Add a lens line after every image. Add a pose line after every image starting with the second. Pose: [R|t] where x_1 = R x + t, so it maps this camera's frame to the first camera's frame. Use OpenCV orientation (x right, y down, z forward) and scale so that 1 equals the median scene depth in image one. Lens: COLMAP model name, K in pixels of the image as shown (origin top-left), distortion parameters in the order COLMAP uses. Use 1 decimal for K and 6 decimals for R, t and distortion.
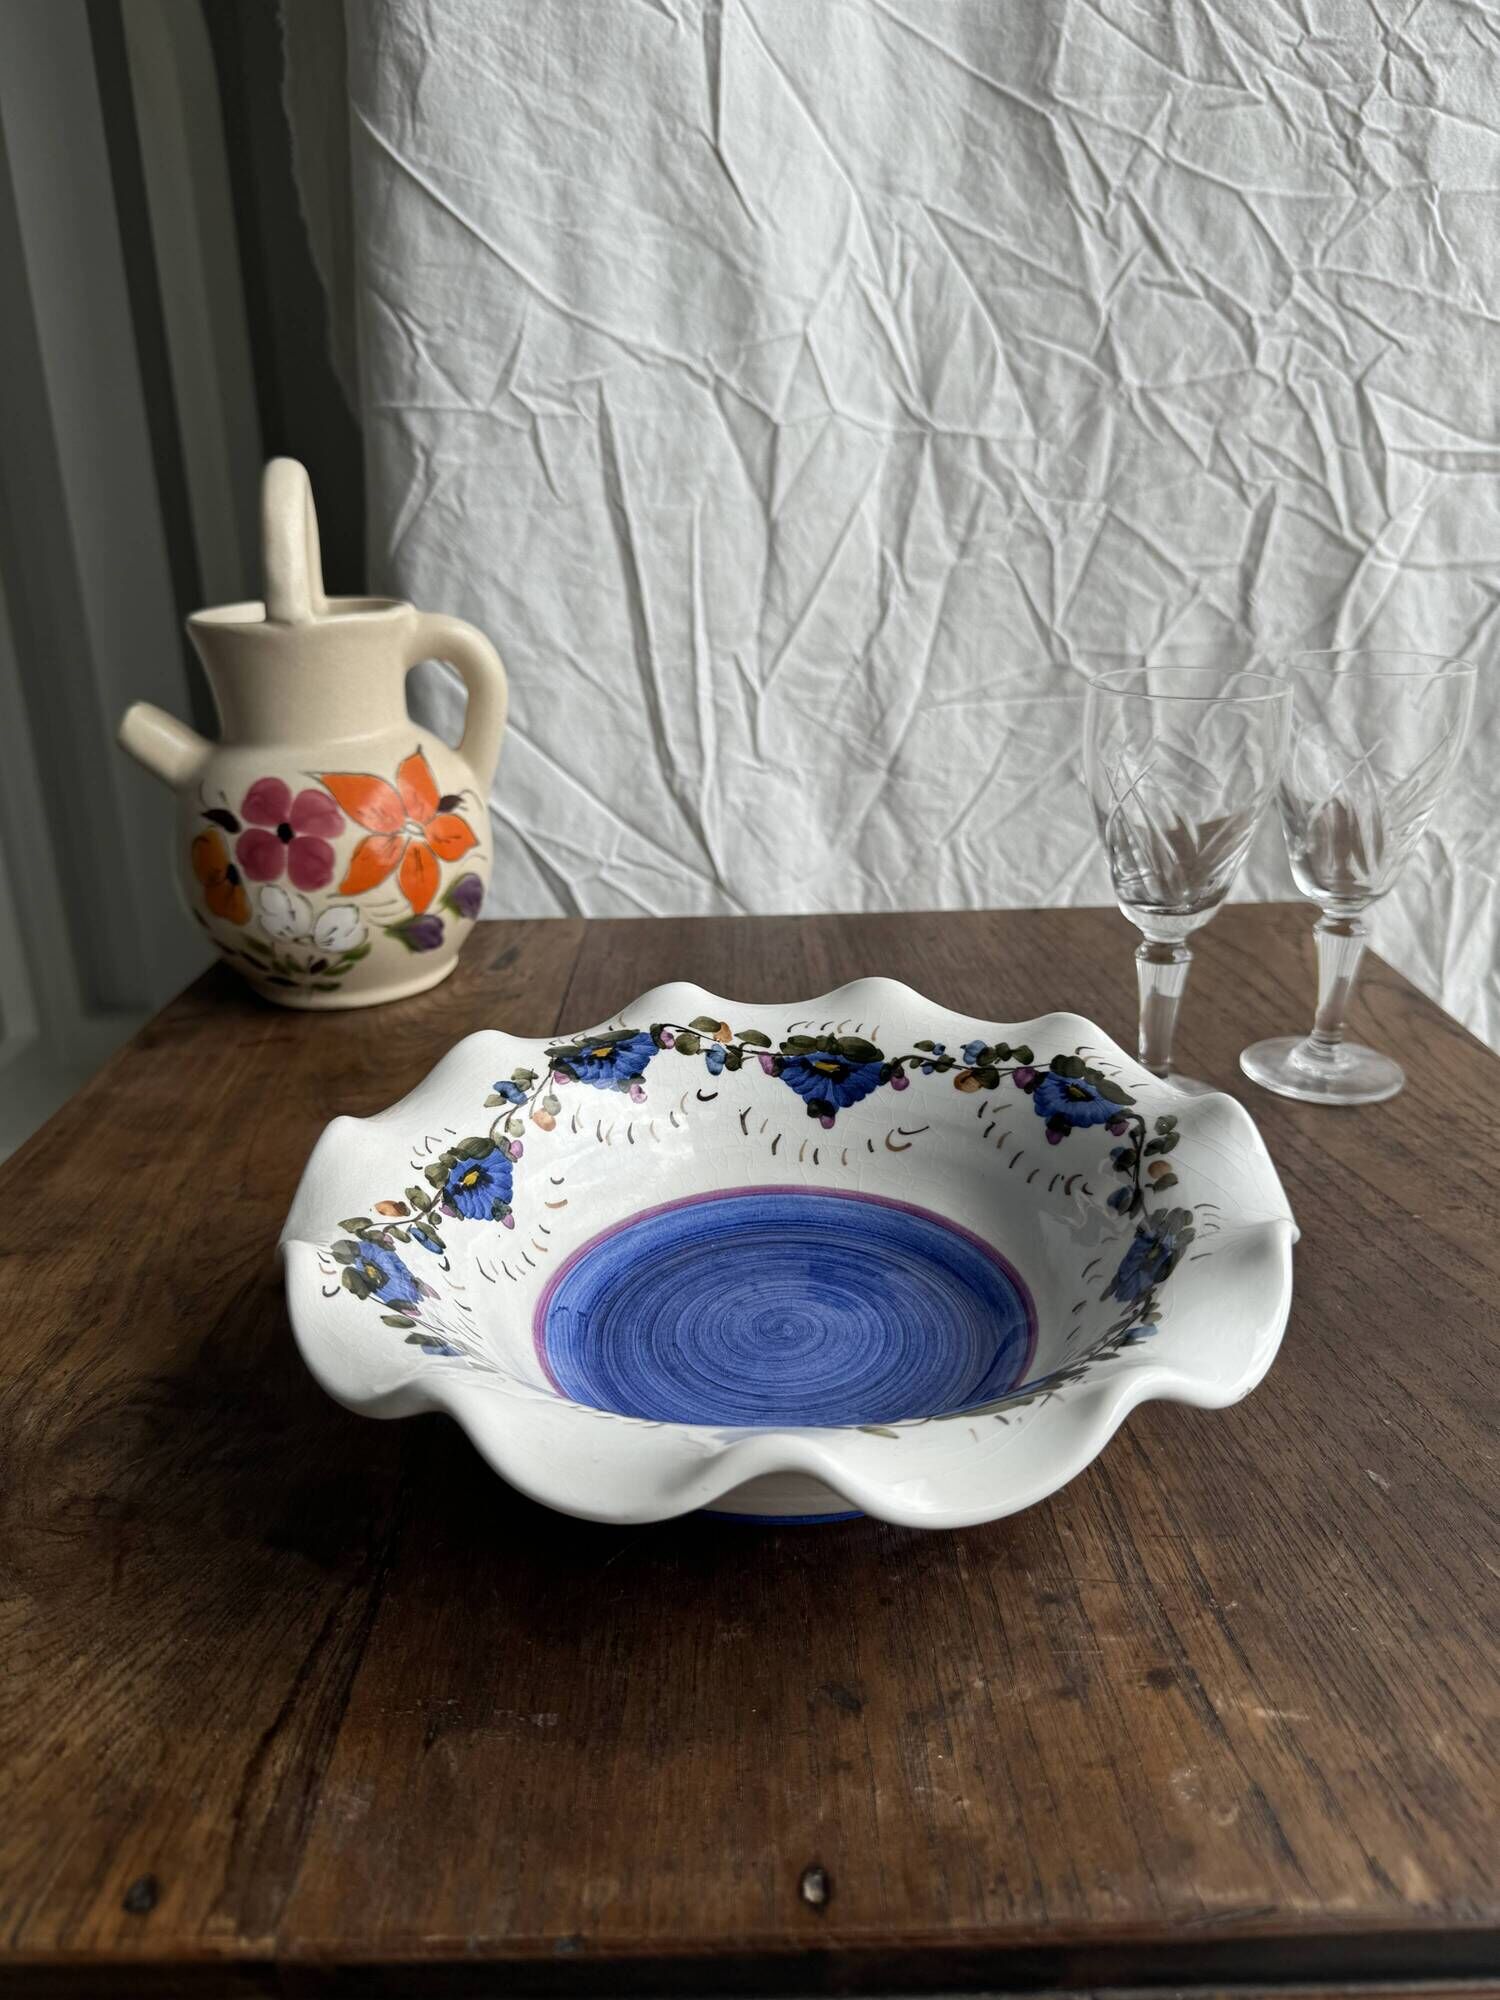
lens RADIAL K [[1484.3, 0, 759.6], [0, 1484.3, 997.0], [0, 0, 1]] dist [0.087670, -0.149357]
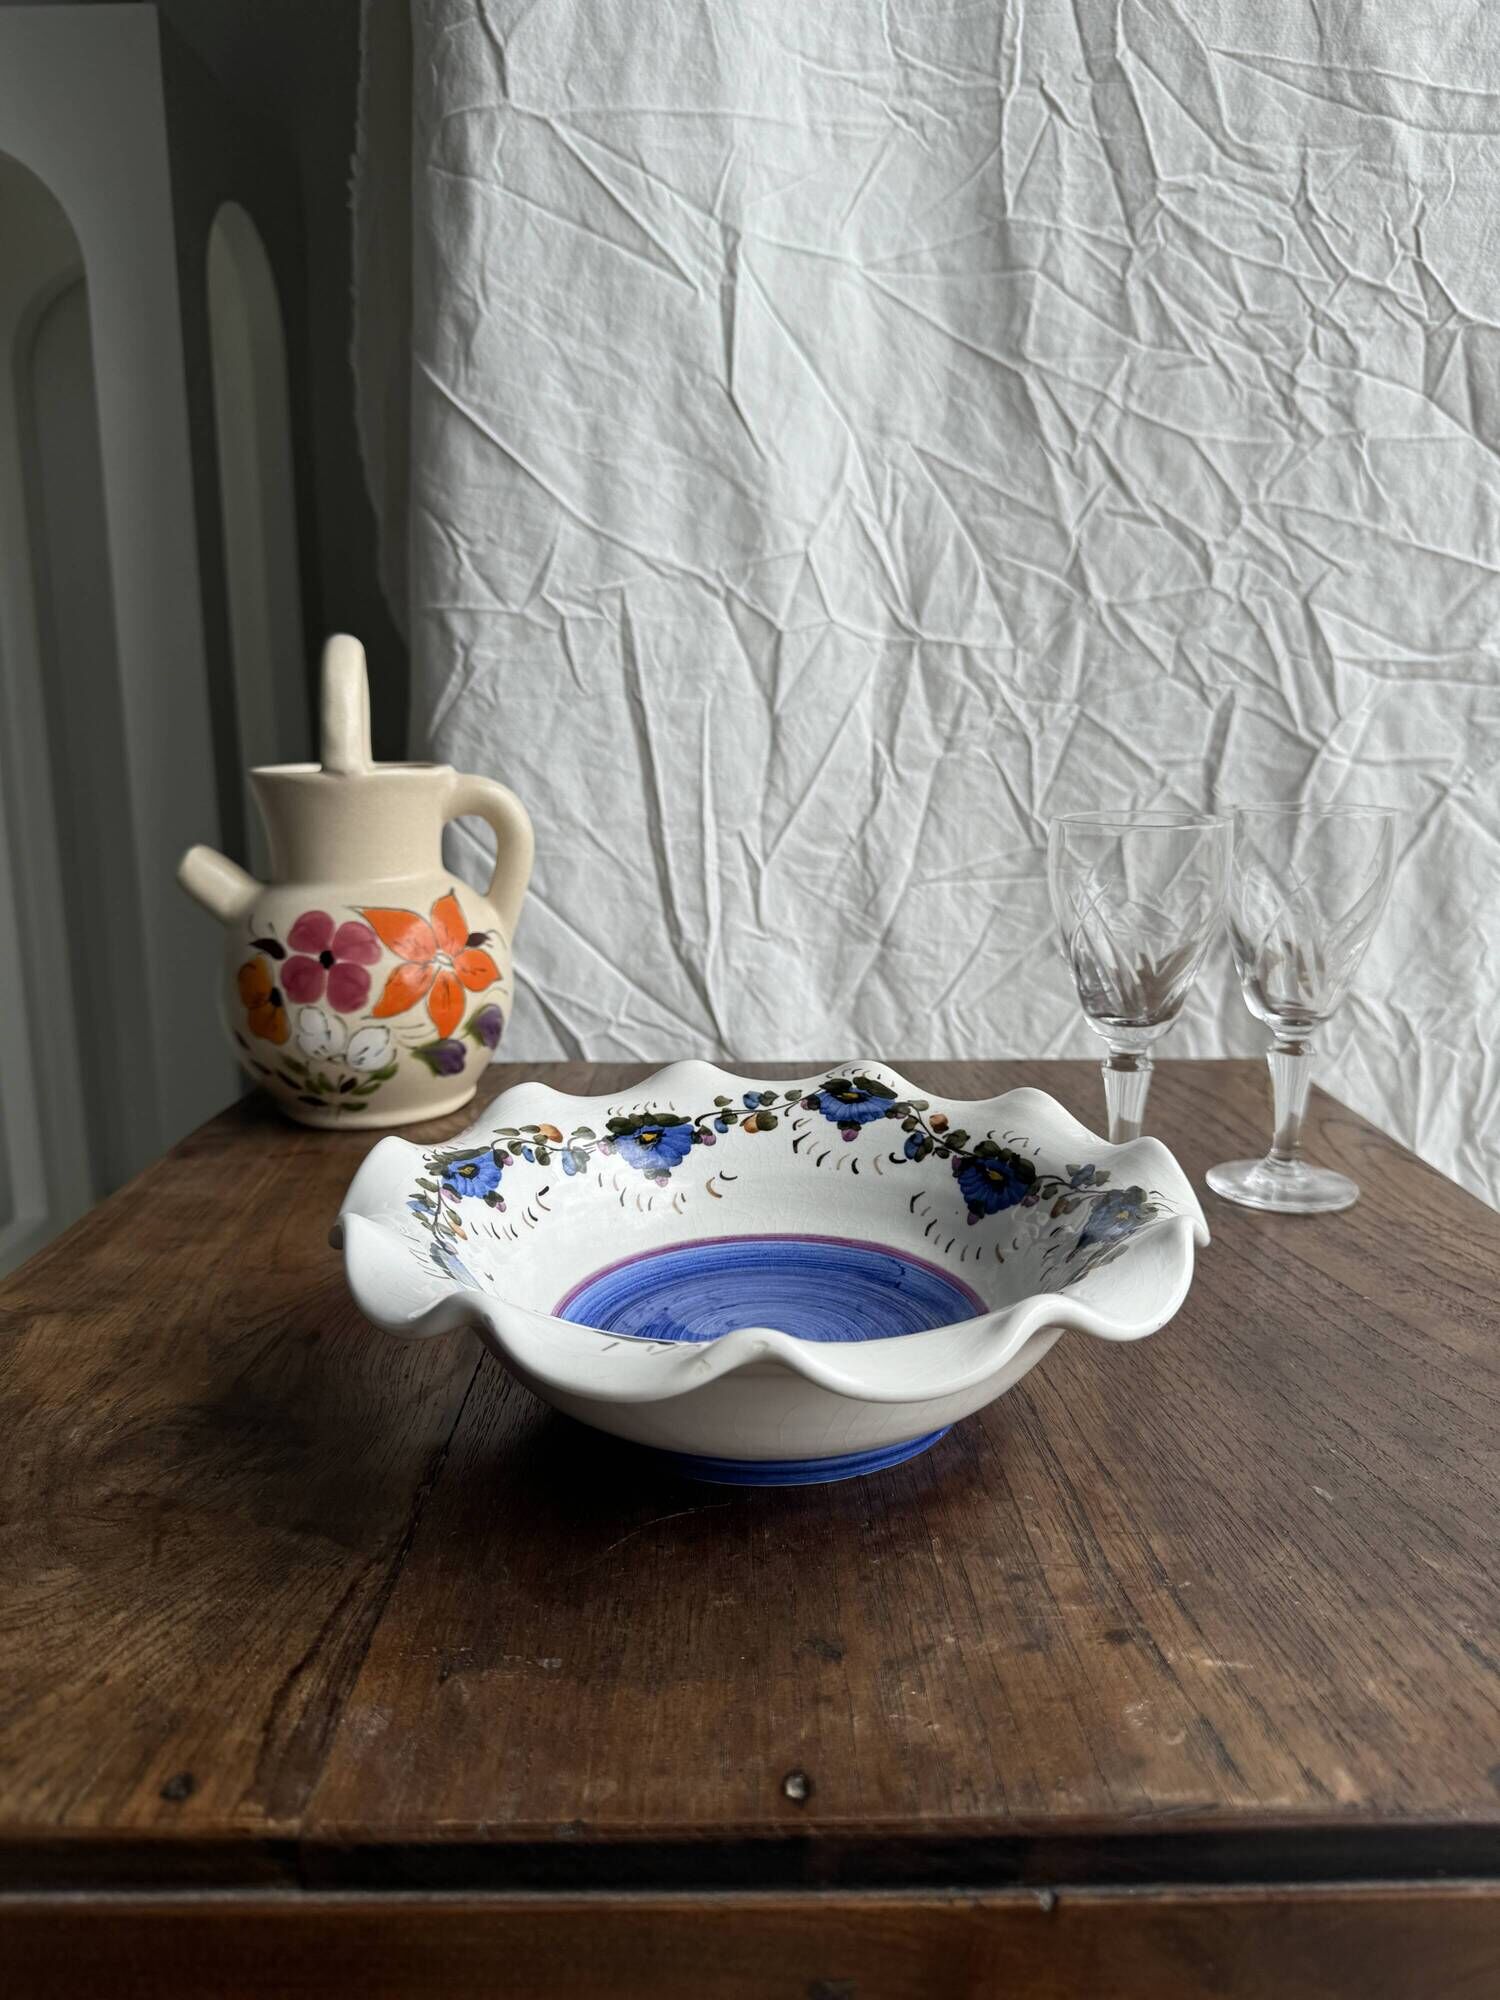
lens RADIAL K [[1485.3, 0, 752.9], [0, 1485.3, 1009.8], [0, 0, 1]] dist [0.101951, -0.234874]
pose [[0.999897, 0.012847, -0.006402, 0.001780], [-0.013666, 0.988452, -0.150918, 0.066144], [0.004390, 0.150990, 0.988526, -0.053790]]
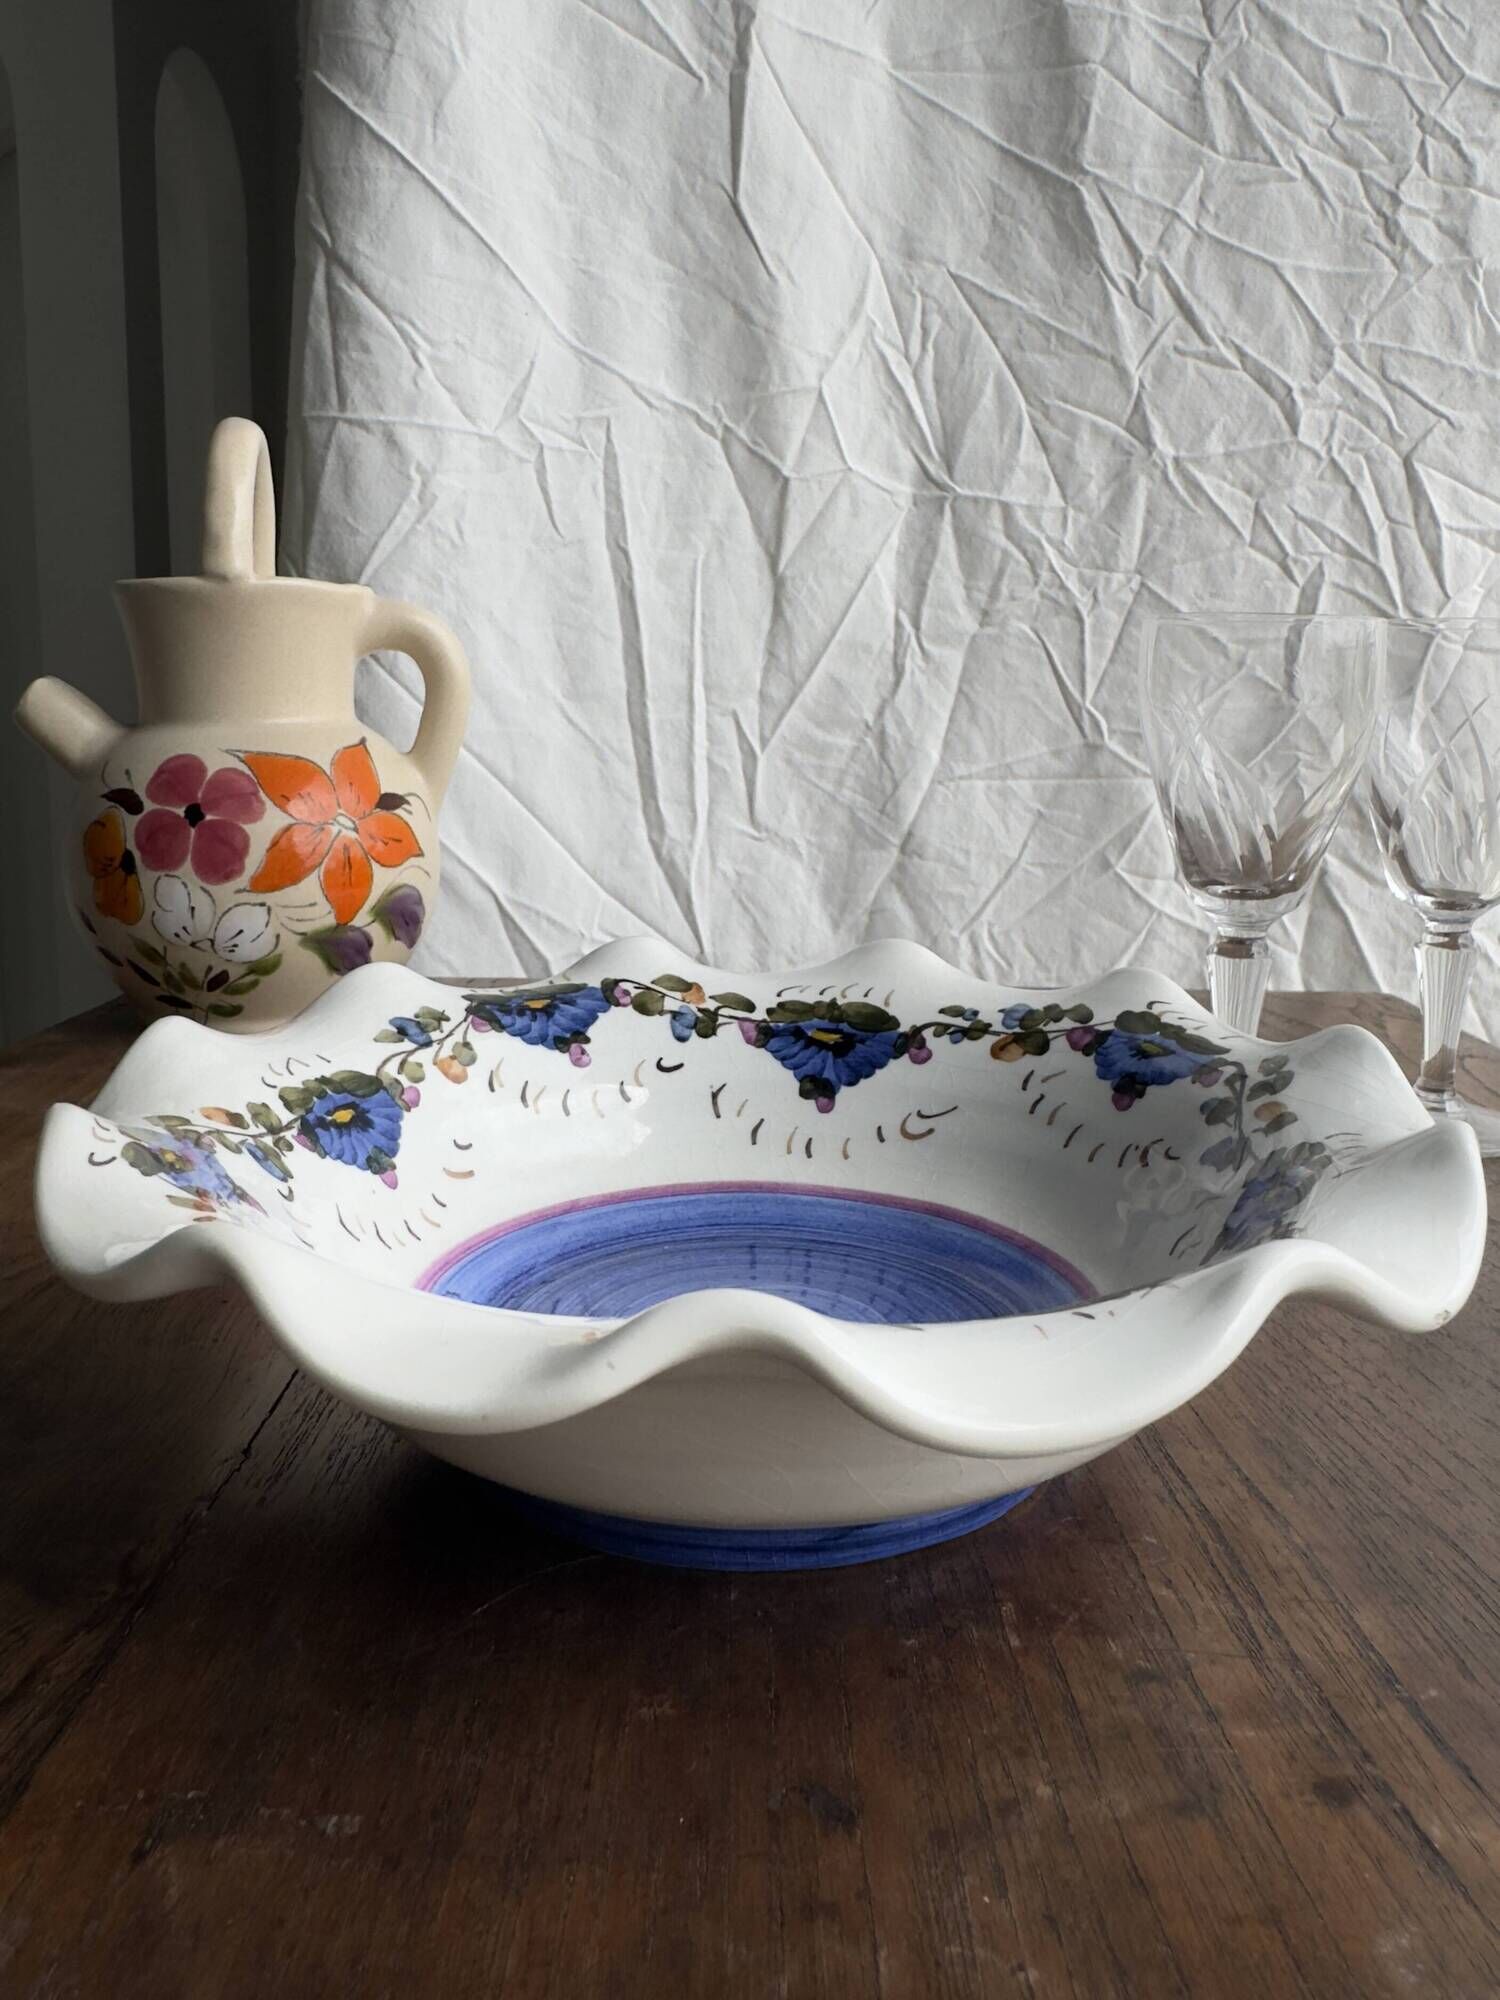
lens RADIAL K [[1560.9, 0, 766.7], [0, 1560.9, 910.5], [0, 0, 1]] dist [0.001296, 0.004425]
pose [[0.999345, 0.036146, 0.001627, 0.006343], [-0.034997, 0.977058, -0.210079, 0.091806], [-0.009183, 0.209884, 0.977683, 0.111202]]
